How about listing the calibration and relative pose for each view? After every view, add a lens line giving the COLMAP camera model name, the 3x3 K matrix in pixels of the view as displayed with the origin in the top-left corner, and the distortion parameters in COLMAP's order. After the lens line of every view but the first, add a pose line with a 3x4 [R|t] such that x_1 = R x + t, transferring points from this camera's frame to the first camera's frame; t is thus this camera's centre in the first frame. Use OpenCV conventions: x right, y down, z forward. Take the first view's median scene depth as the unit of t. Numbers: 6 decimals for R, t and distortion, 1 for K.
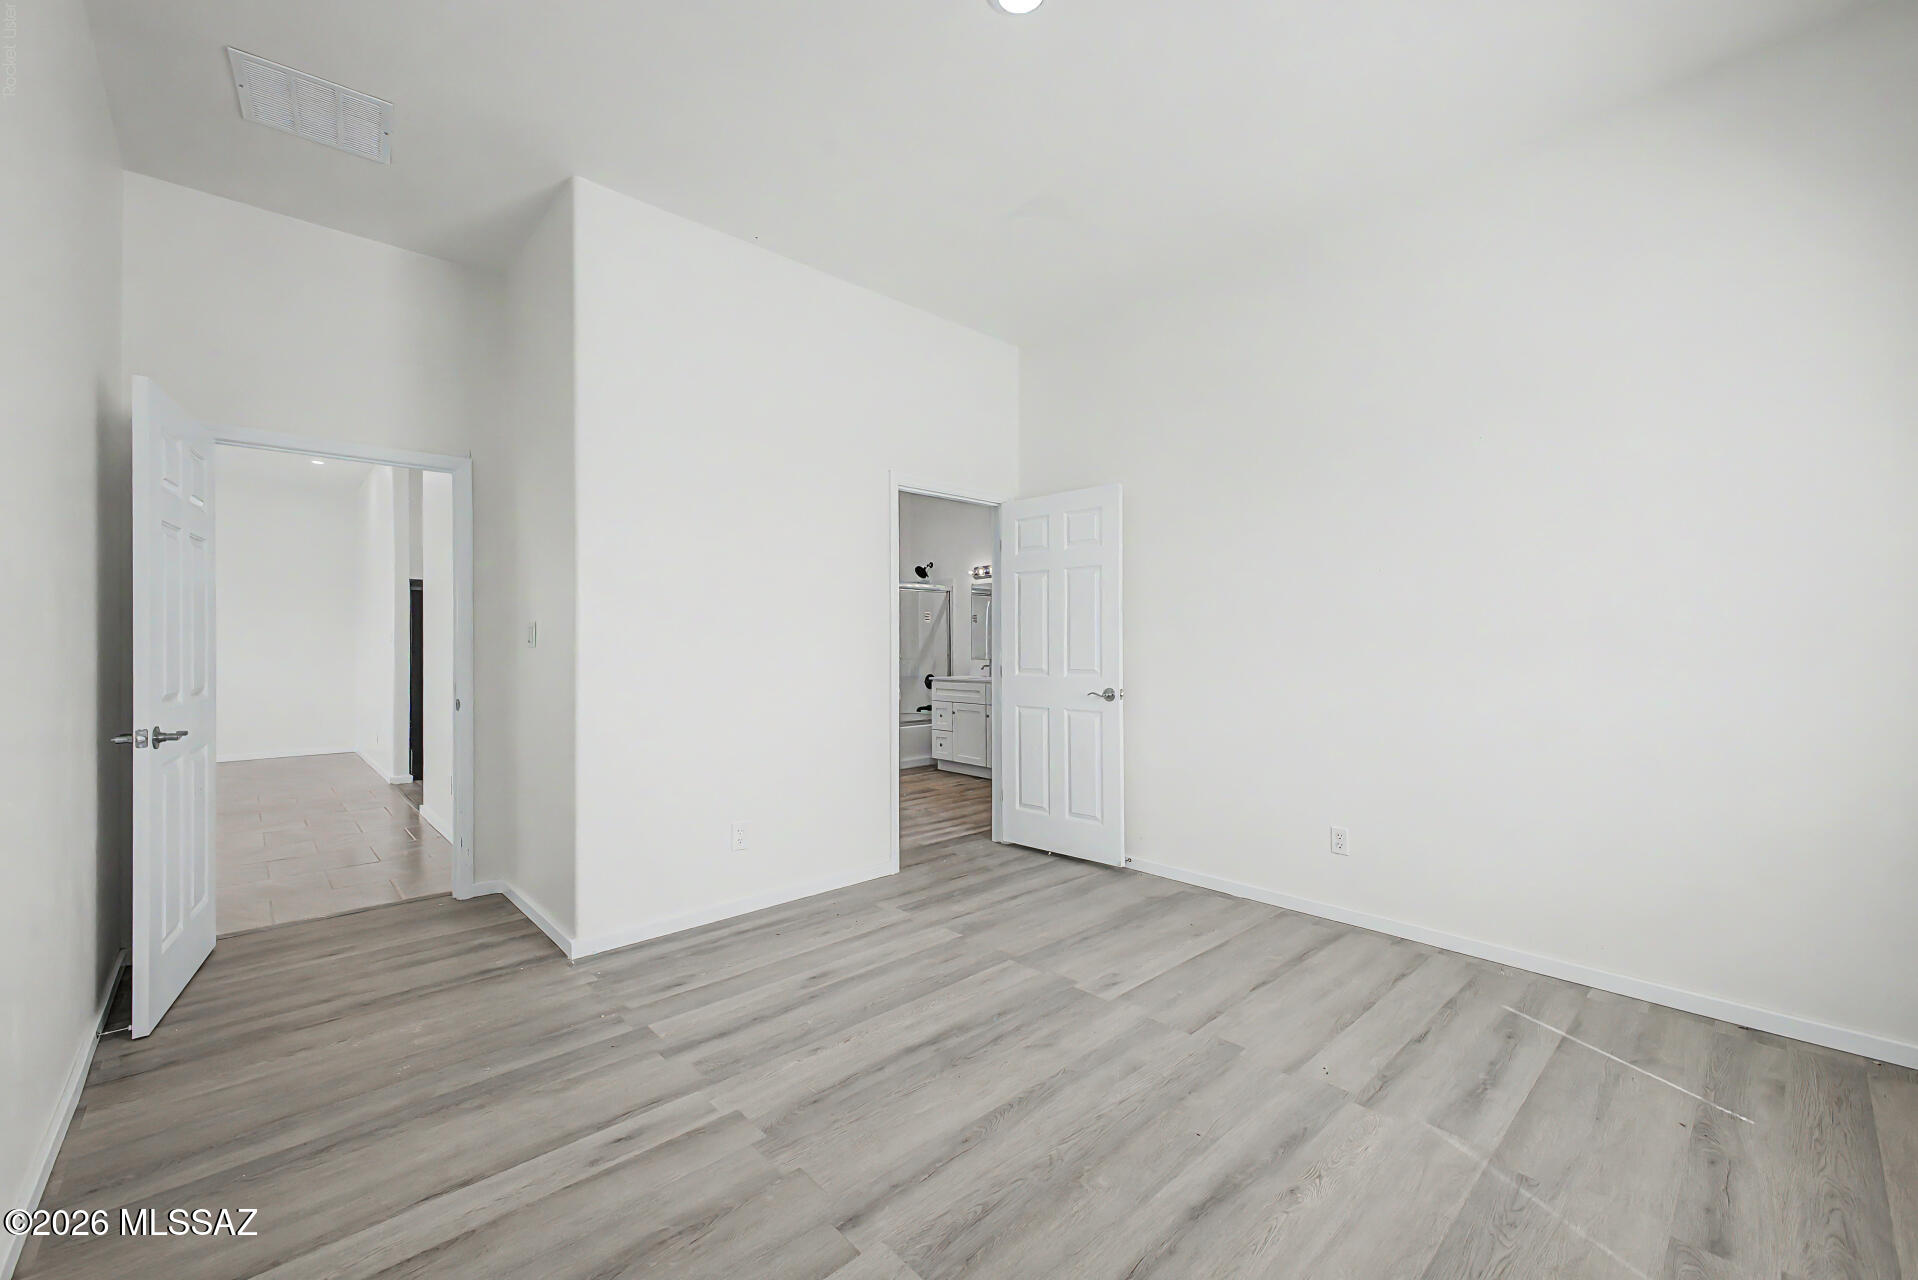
lens RADIAL K [[773.0, 0, 959.4], [0, 773.0, 648.3], [0, 0, 1]] dist [0.000853, -0.000810]
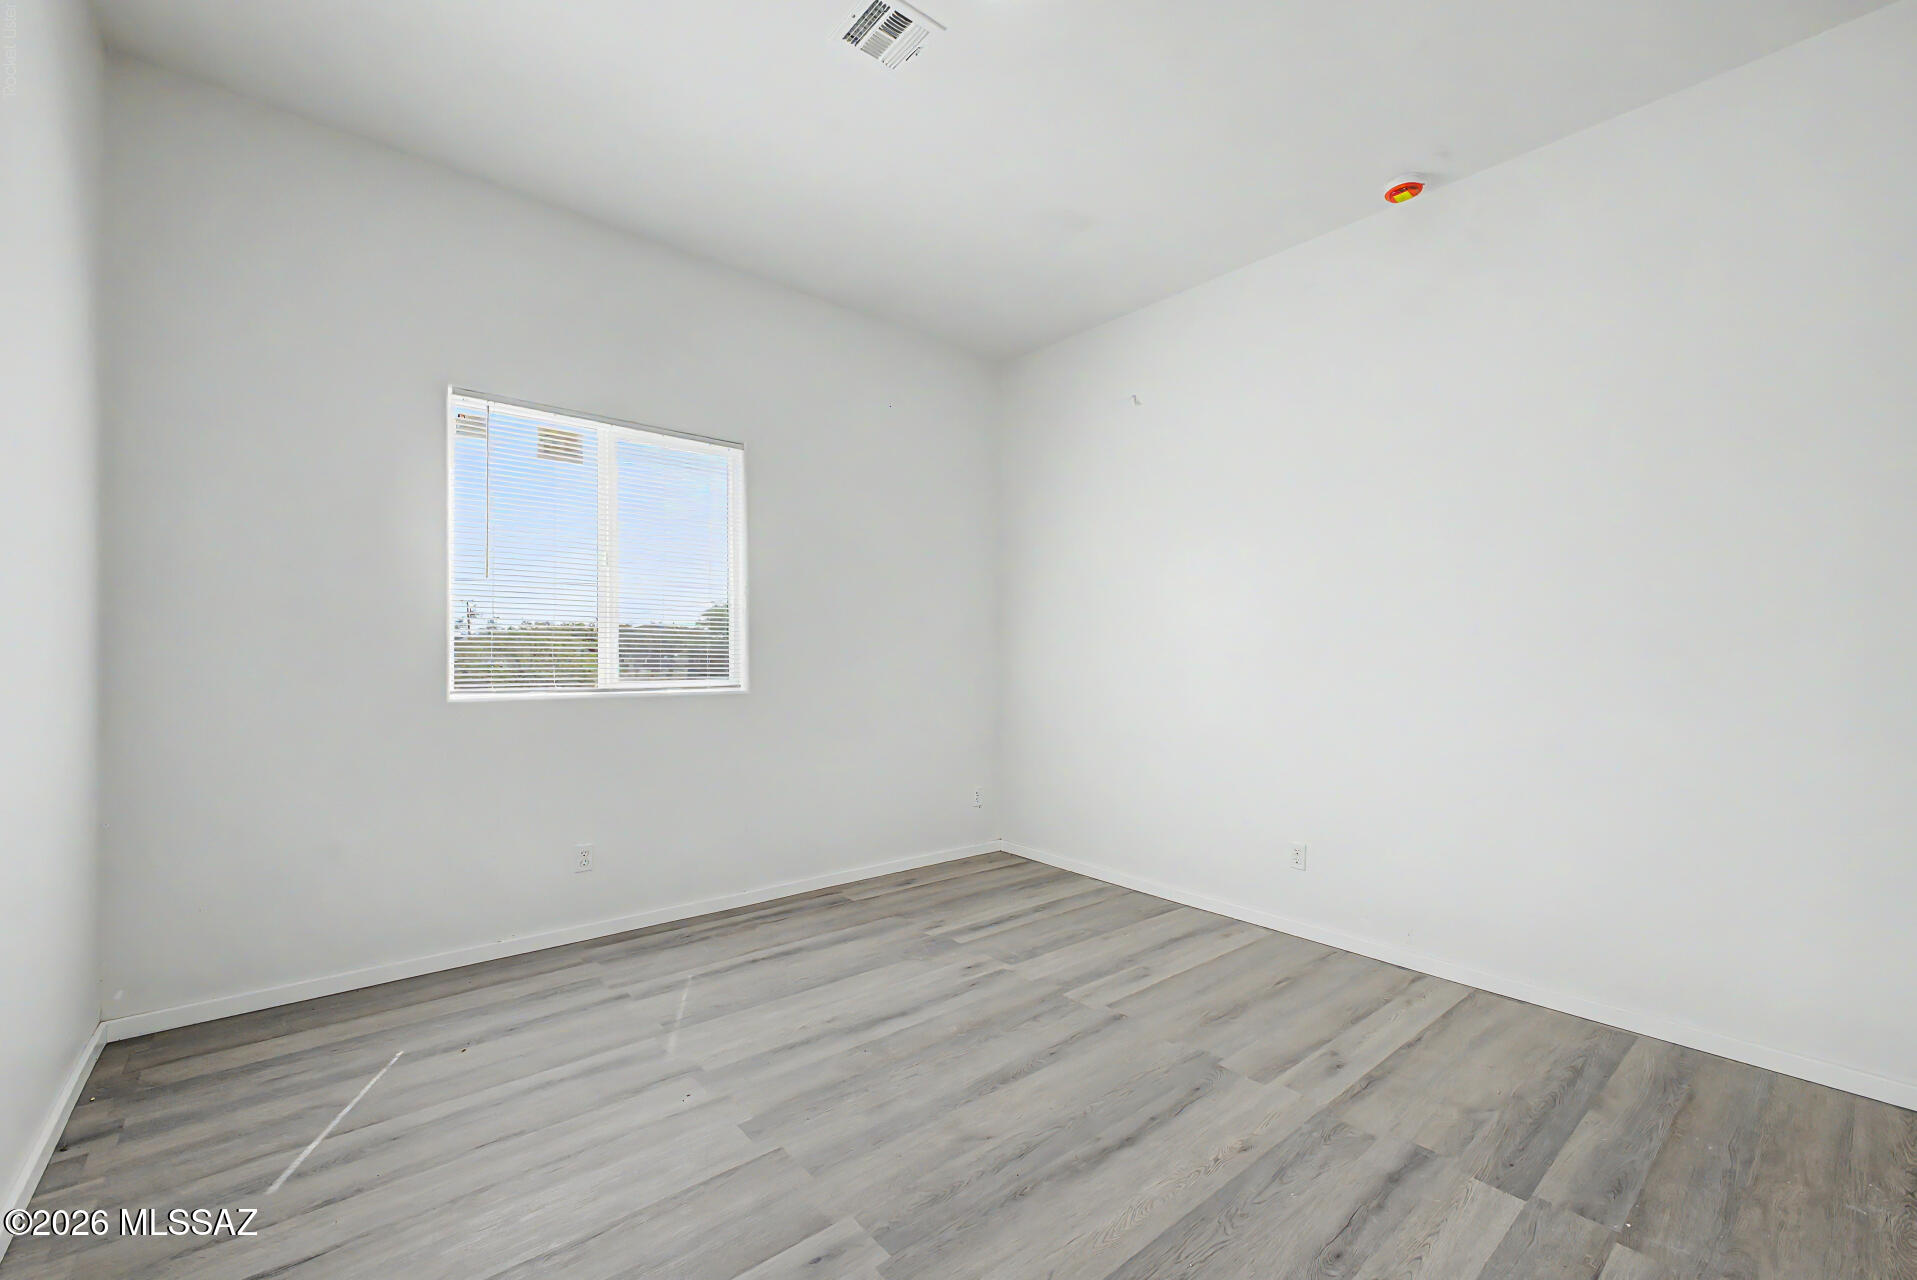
lens RADIAL K [[772.6, 0, 953.0], [0, 772.6, 650.6], [0, 0, 1]] dist [0.000853, -0.000810]
pose [[-0.998558, -0.001677, 0.053664, 0.089189], [-0.002298, 0.999931, -0.011521, -0.003027], [-0.053641, -0.011628, -0.998493, 1.952246]]
